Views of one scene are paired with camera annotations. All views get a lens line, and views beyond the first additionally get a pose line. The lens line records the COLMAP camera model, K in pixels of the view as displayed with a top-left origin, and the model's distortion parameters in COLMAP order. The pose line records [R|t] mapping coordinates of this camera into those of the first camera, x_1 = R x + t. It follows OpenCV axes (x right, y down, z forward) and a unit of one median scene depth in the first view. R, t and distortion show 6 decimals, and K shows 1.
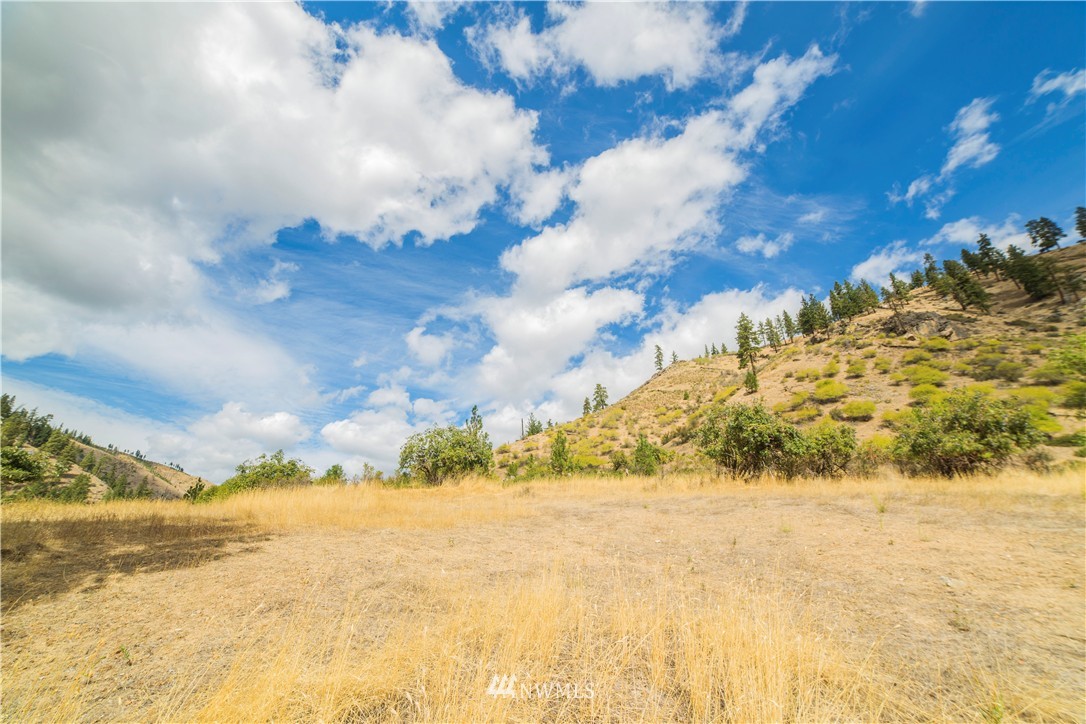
lens RADIAL K [[475.5, 0, 543.0], [0, 475.5, 362.0], [0, 0, 1]] dist [-0.032815, 0.000382]
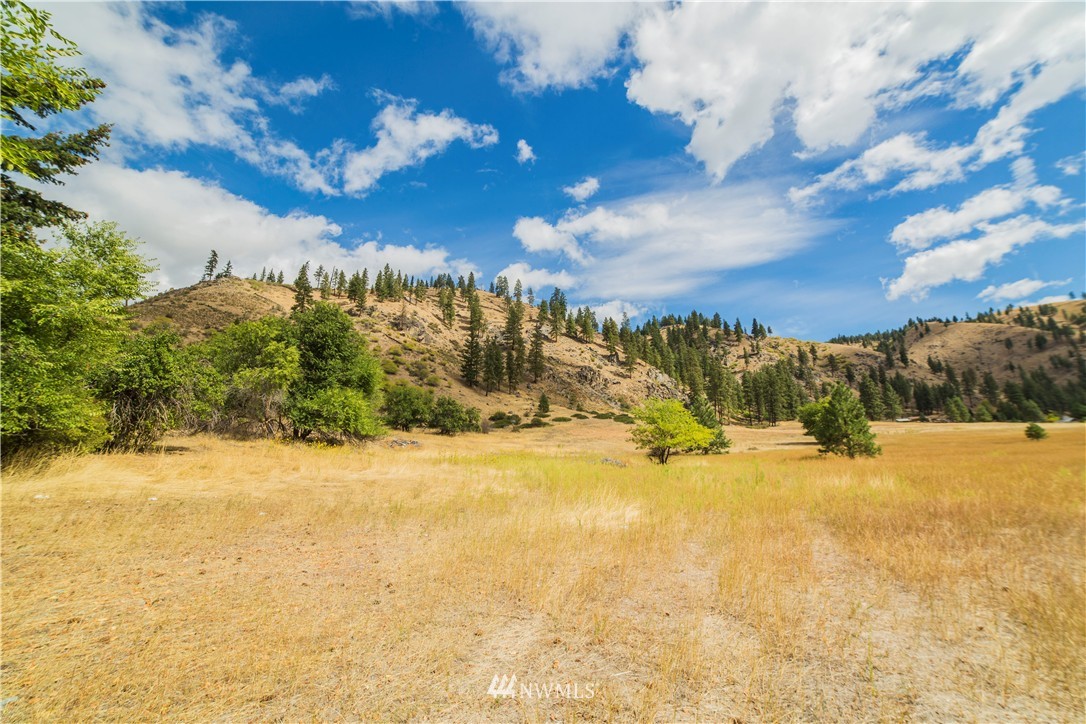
lens RADIAL K [[439.2, 0, 543.0], [0, 439.2, 362.0], [0, 0, 1]] dist [-0.111191, 0.035782]
pose [[0.539578, 0.213319, 0.814464, -0.109490], [-0.329236, 0.943800, -0.029077, -0.056965], [-0.774893, -0.252462, 0.579486, -0.196499]]
